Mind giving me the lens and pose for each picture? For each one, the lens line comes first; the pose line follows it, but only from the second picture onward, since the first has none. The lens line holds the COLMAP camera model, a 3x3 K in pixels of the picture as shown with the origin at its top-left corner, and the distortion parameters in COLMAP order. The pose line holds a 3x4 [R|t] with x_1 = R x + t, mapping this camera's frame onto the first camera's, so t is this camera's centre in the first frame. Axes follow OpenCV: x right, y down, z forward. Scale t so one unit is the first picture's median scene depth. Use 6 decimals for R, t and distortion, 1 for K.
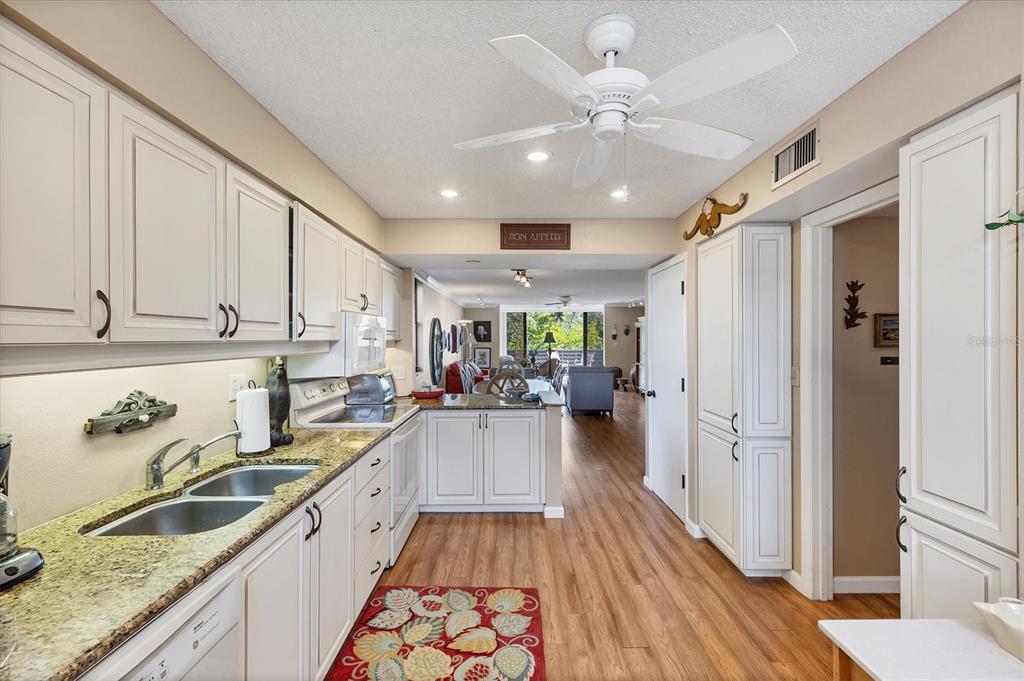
lens RADIAL K [[440.7, 0, 512.0], [0, 440.7, 340.5], [0, 0, 1]] dist [0.002377, 0.000409]
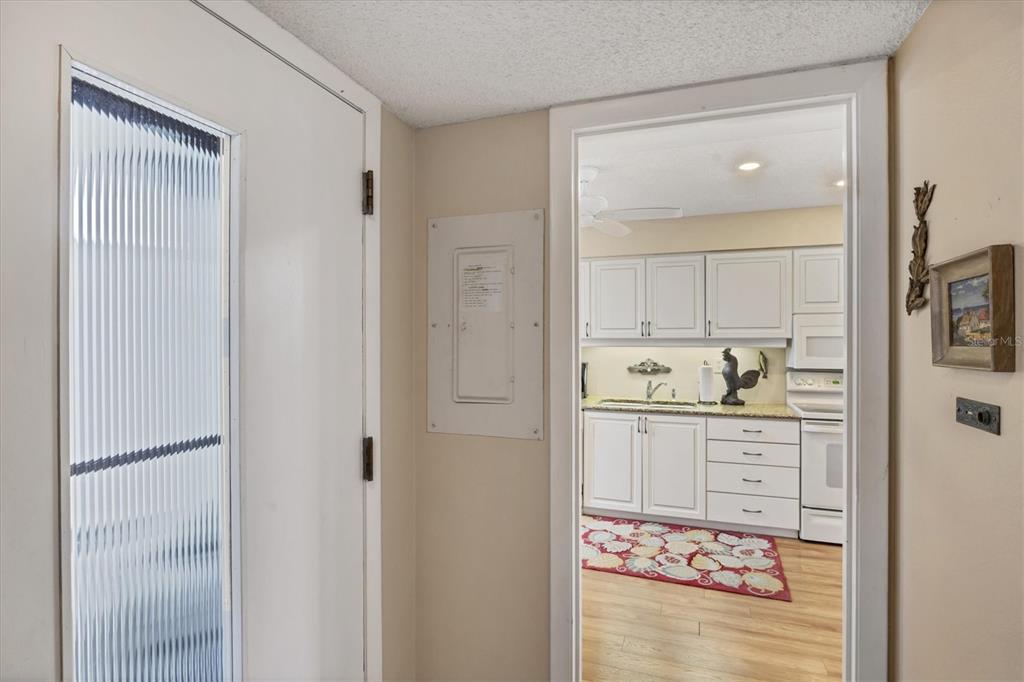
lens RADIAL K [[485.5, 0, 512.0], [0, 485.5, 341.0], [0, 0, 1]] dist [-0.018052, 0.000354]
pose [[-0.352378, 0.011538, -0.935787, 1.439271], [0.000044, 0.999924, 0.012312, -0.010956], [0.935858, 0.004298, -0.352351, 0.935577]]
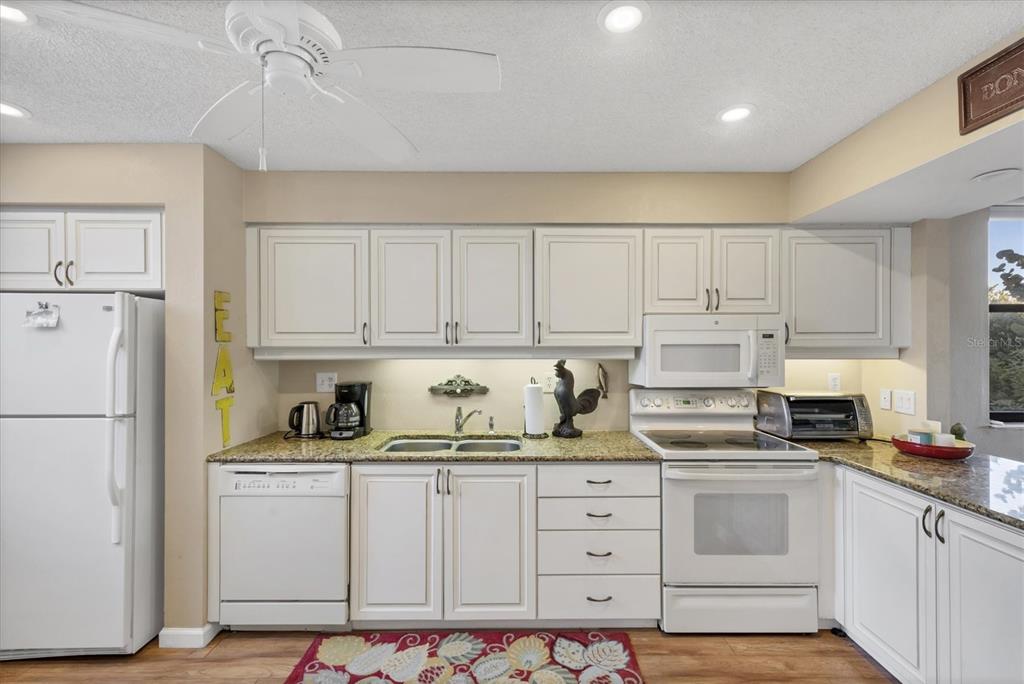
lens RADIAL K [[440.7, 0, 512.0], [0, 440.7, 342.0], [0, 0, 1]] dist [0.002377, 0.000409]
pose [[-0.006342, -0.002626, -0.999976, 0.665767], [-0.003664, 0.999990, -0.002603, -0.007740], [0.999973, 0.003647, -0.006352, 0.924981]]
